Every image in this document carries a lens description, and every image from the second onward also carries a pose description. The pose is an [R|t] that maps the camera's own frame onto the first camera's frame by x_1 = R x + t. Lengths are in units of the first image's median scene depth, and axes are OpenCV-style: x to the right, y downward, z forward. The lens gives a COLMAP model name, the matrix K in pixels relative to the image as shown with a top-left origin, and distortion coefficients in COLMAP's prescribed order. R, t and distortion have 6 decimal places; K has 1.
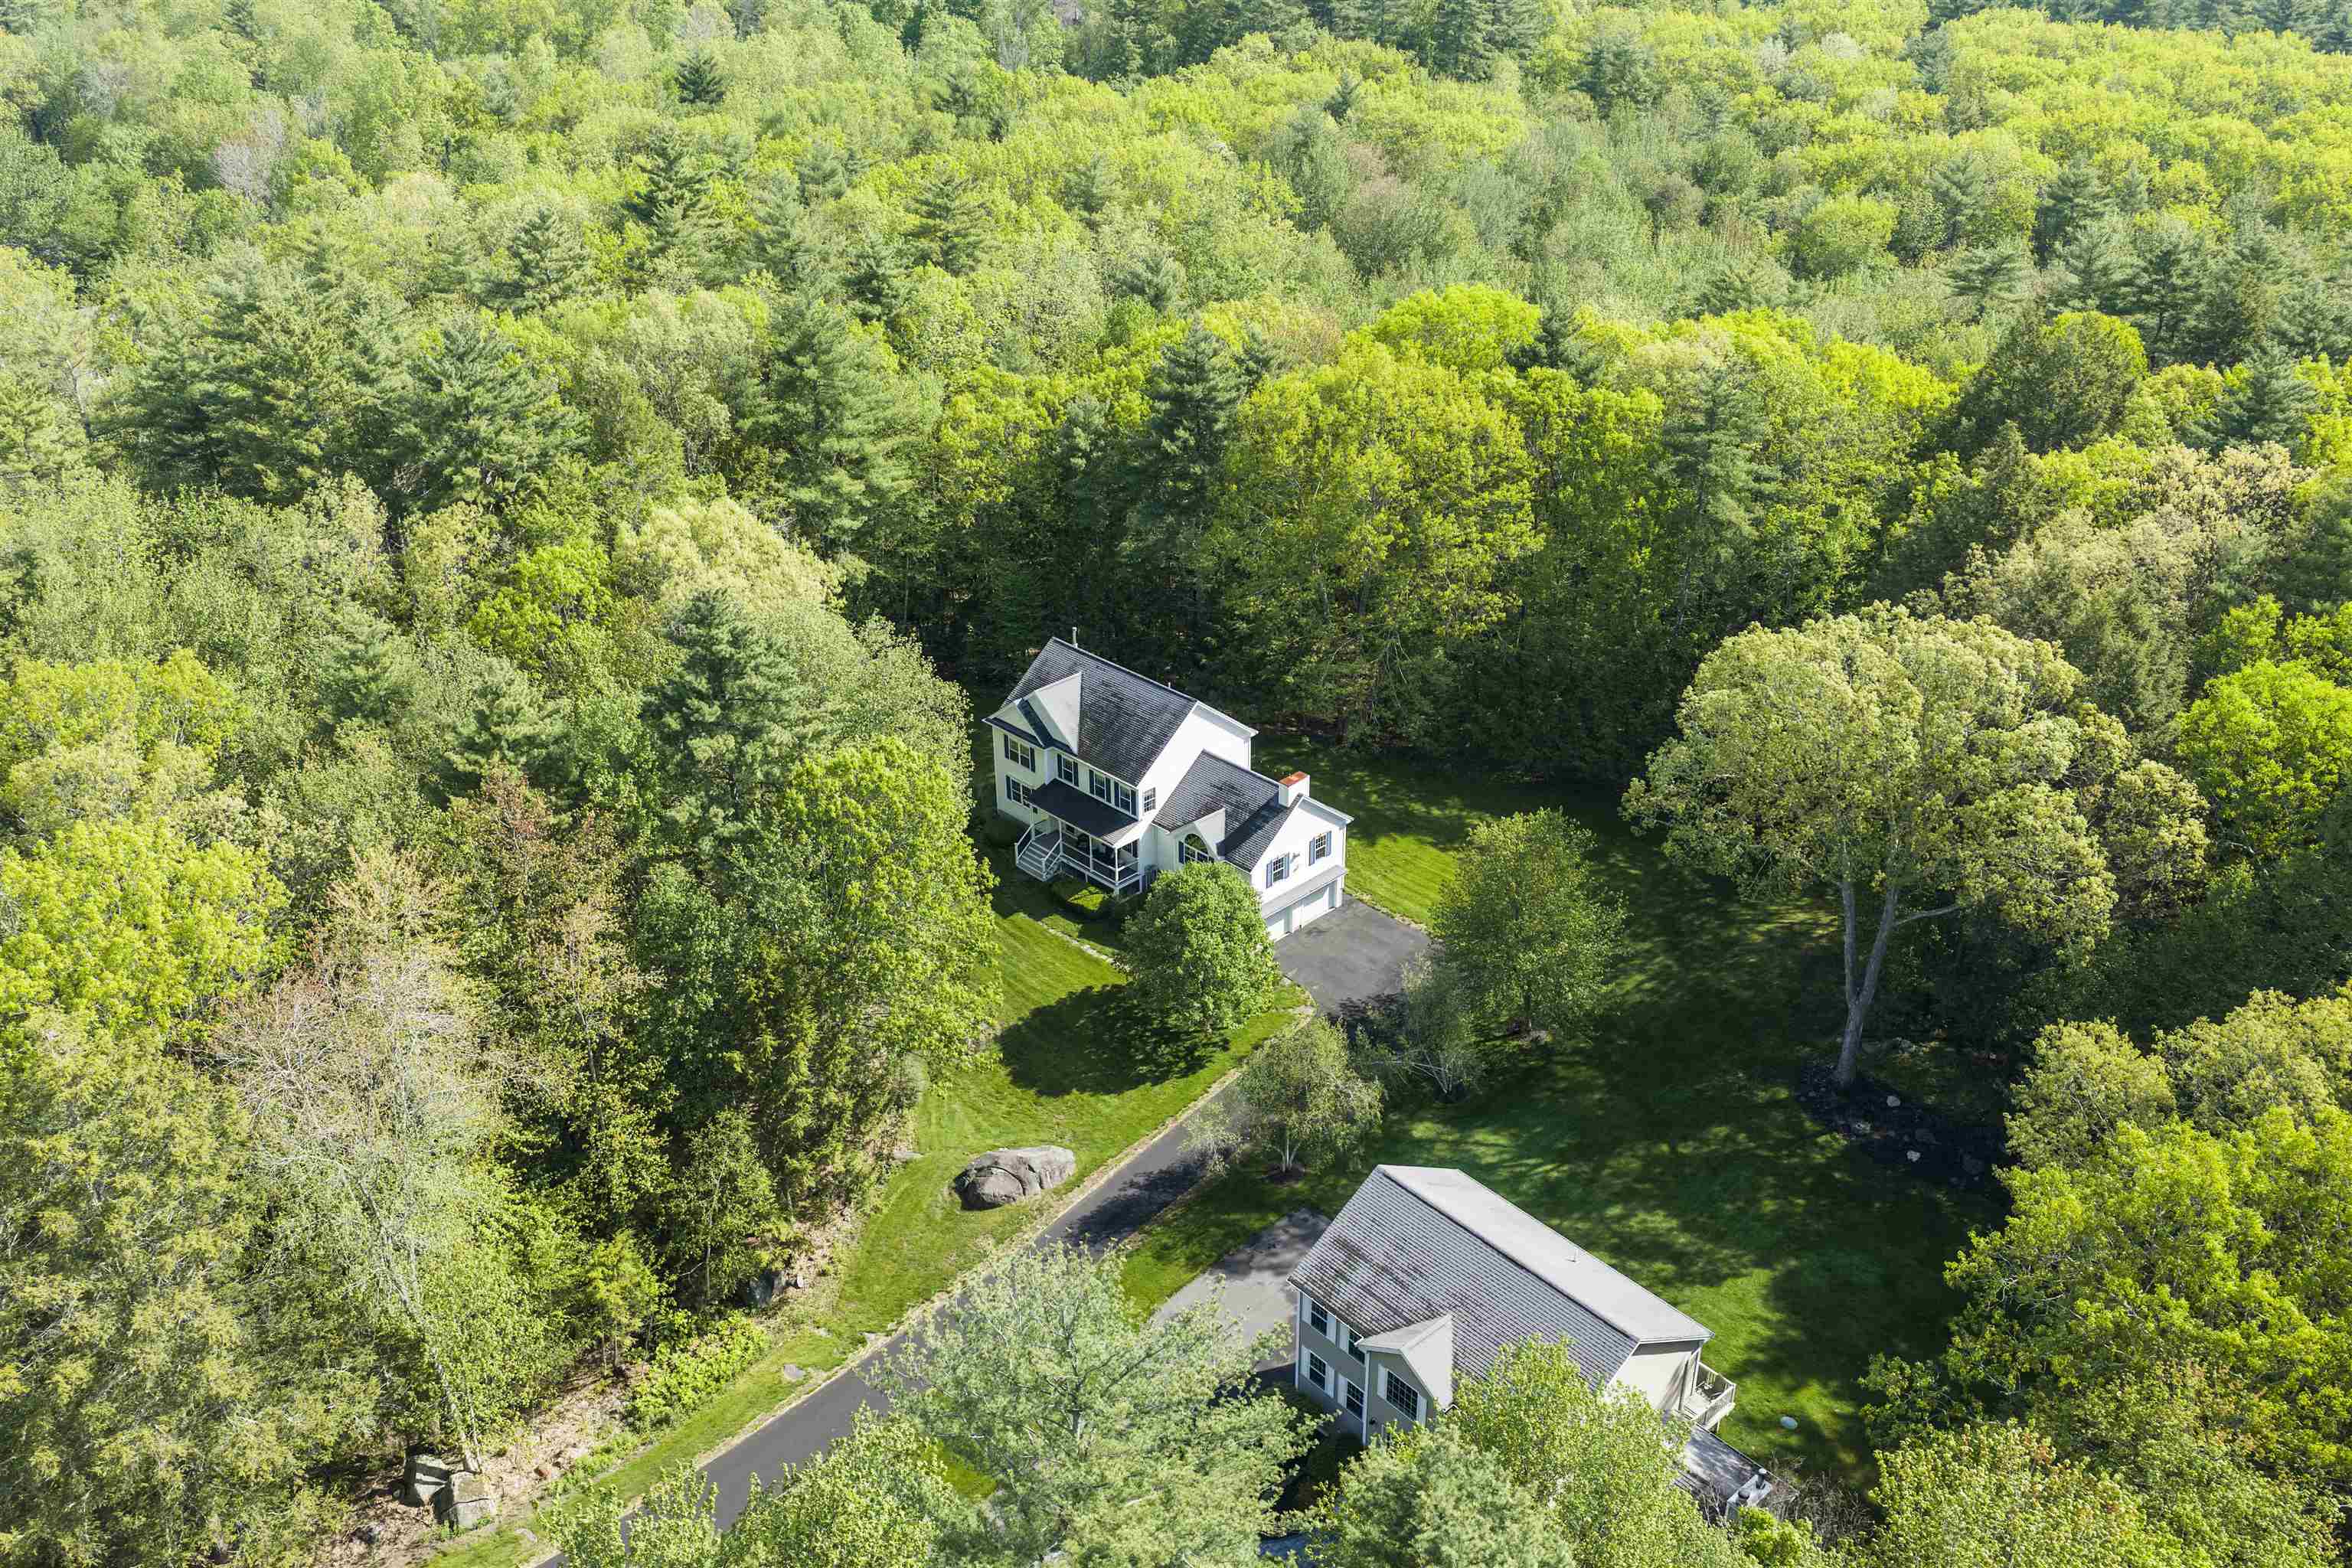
lens RADIAL K [[1949.8, 0, 1178.4], [0, 1949.8, 782.0], [0, 0, 1]] dist [0.022628, -0.031238]
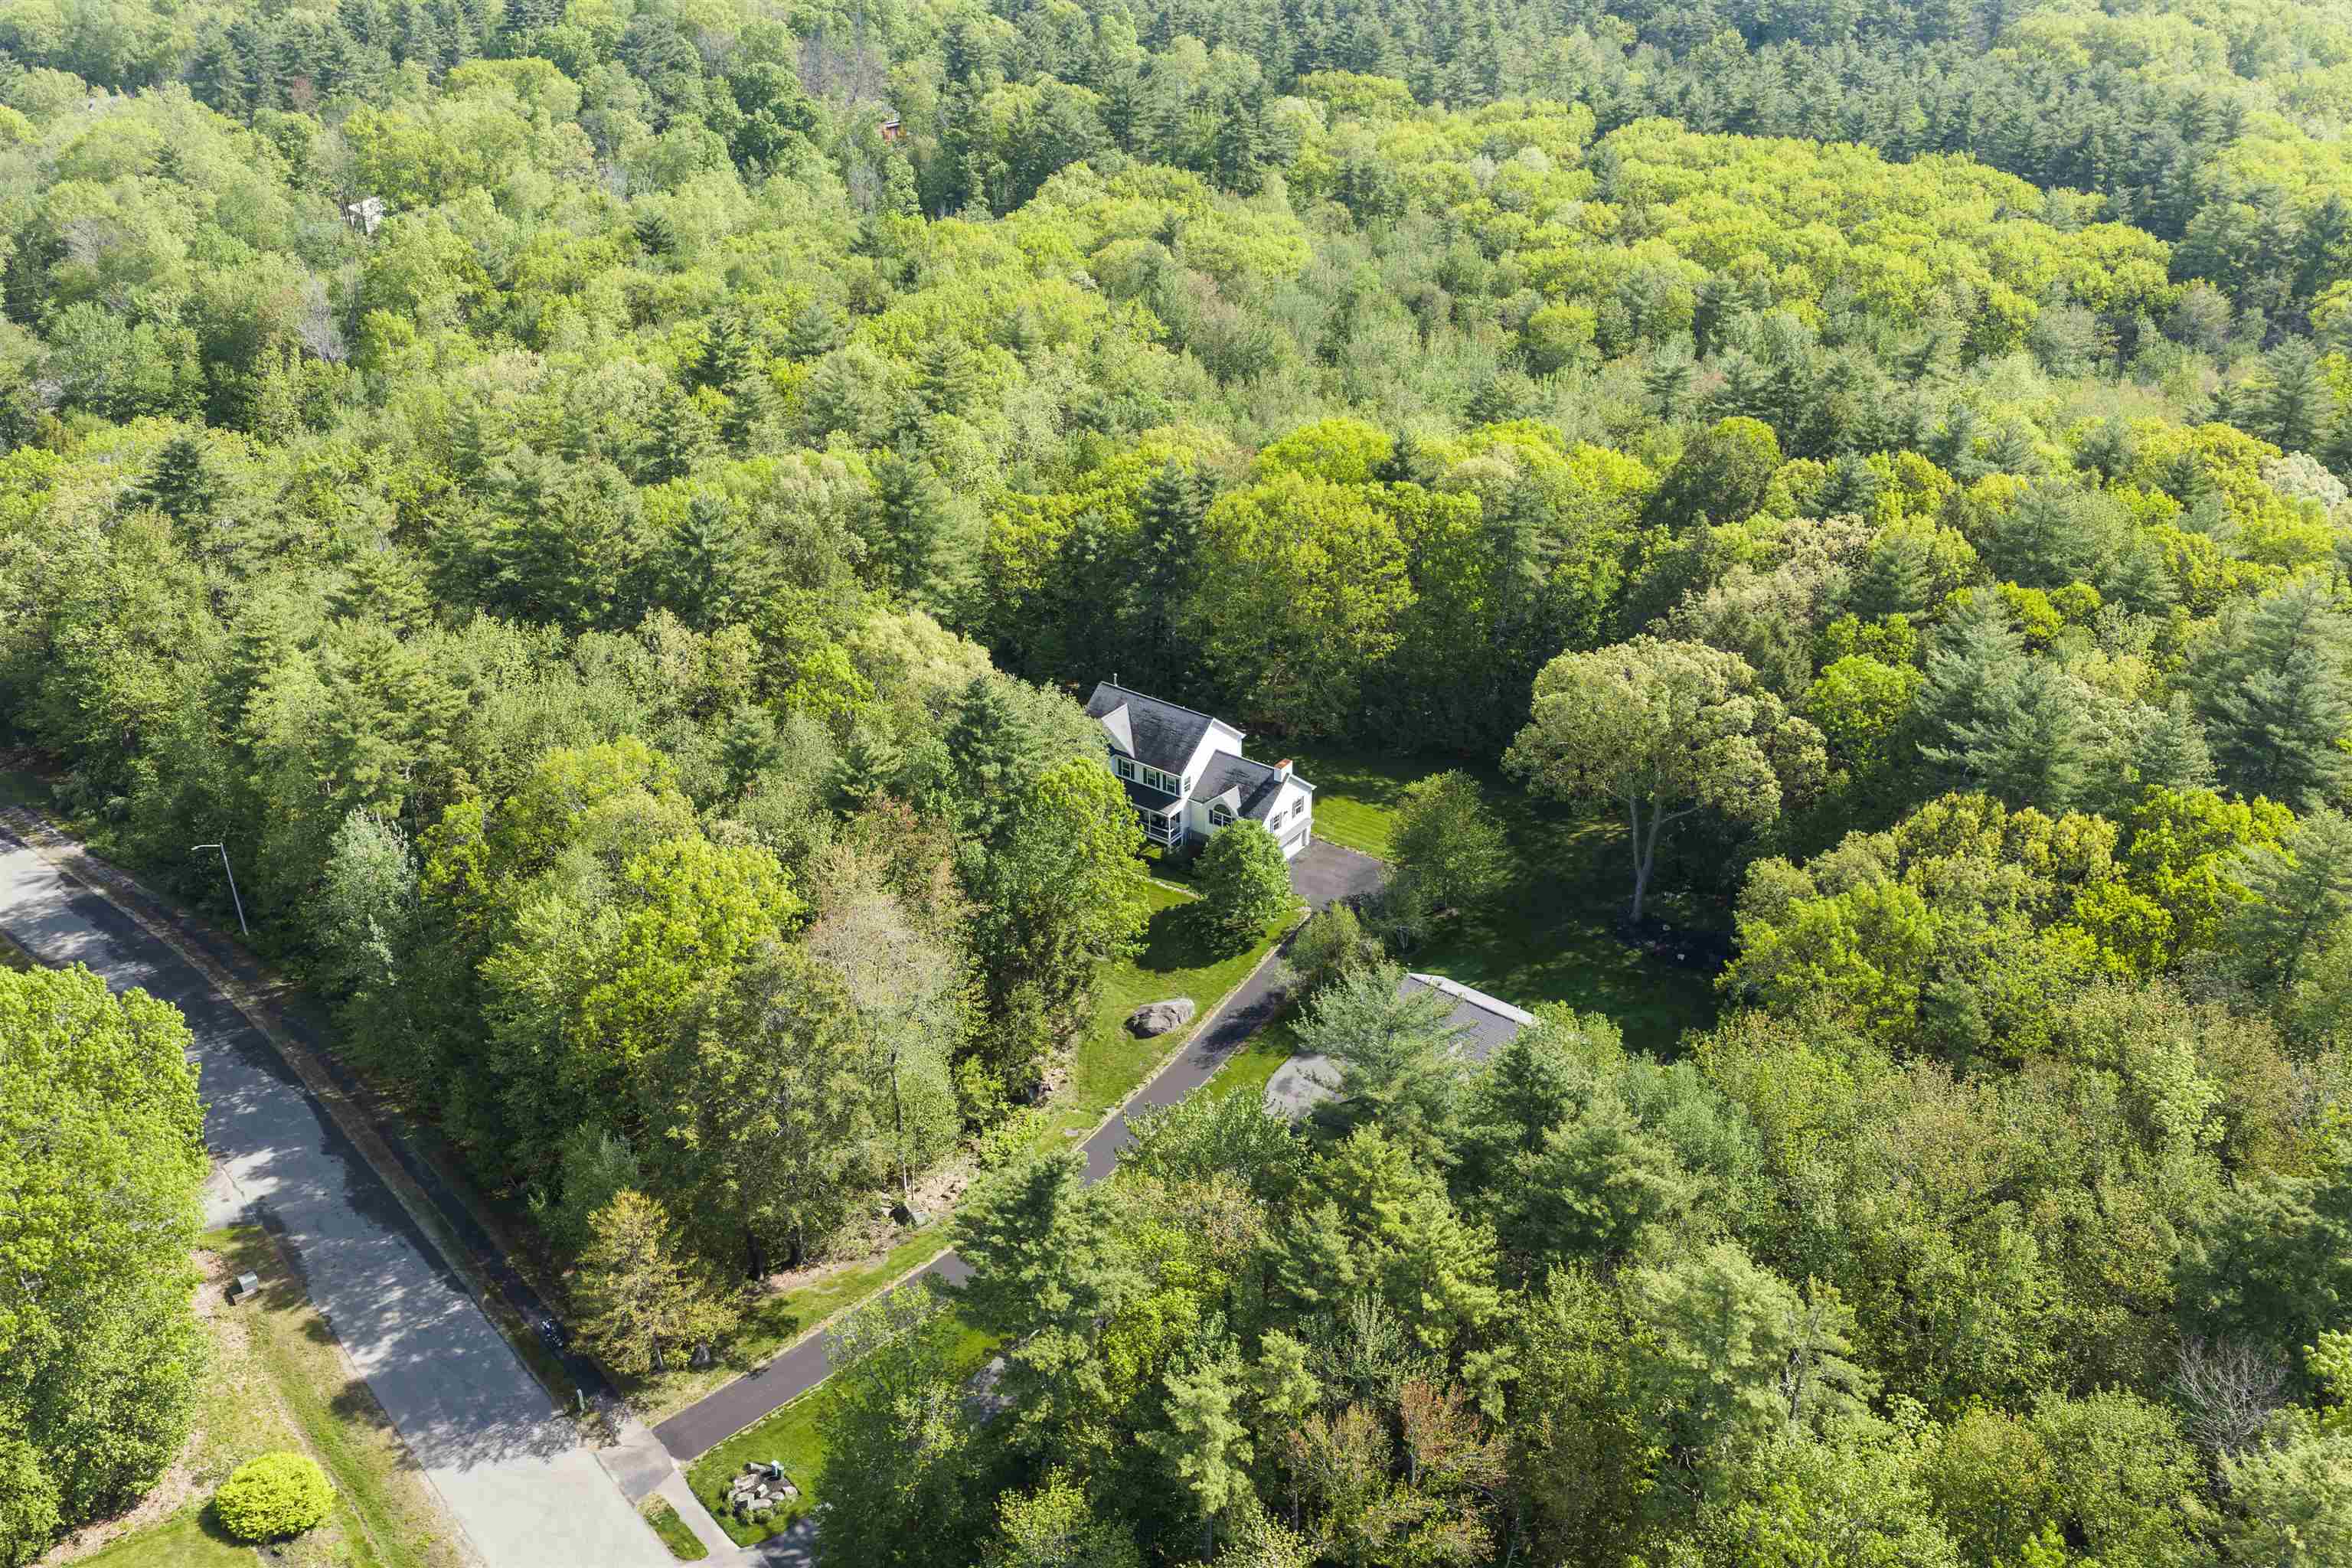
lens RADIAL K [[1949.8, 0, 1175.5], [0, 1949.8, 788.0], [0, 0, 1]] dist [0.022628, -0.031238]
pose [[0.986498, -0.076172, 0.144982, -0.244611], [0.074751, 0.997086, 0.015235, -0.012048], [-0.145720, -0.004192, 0.989317, -0.514954]]
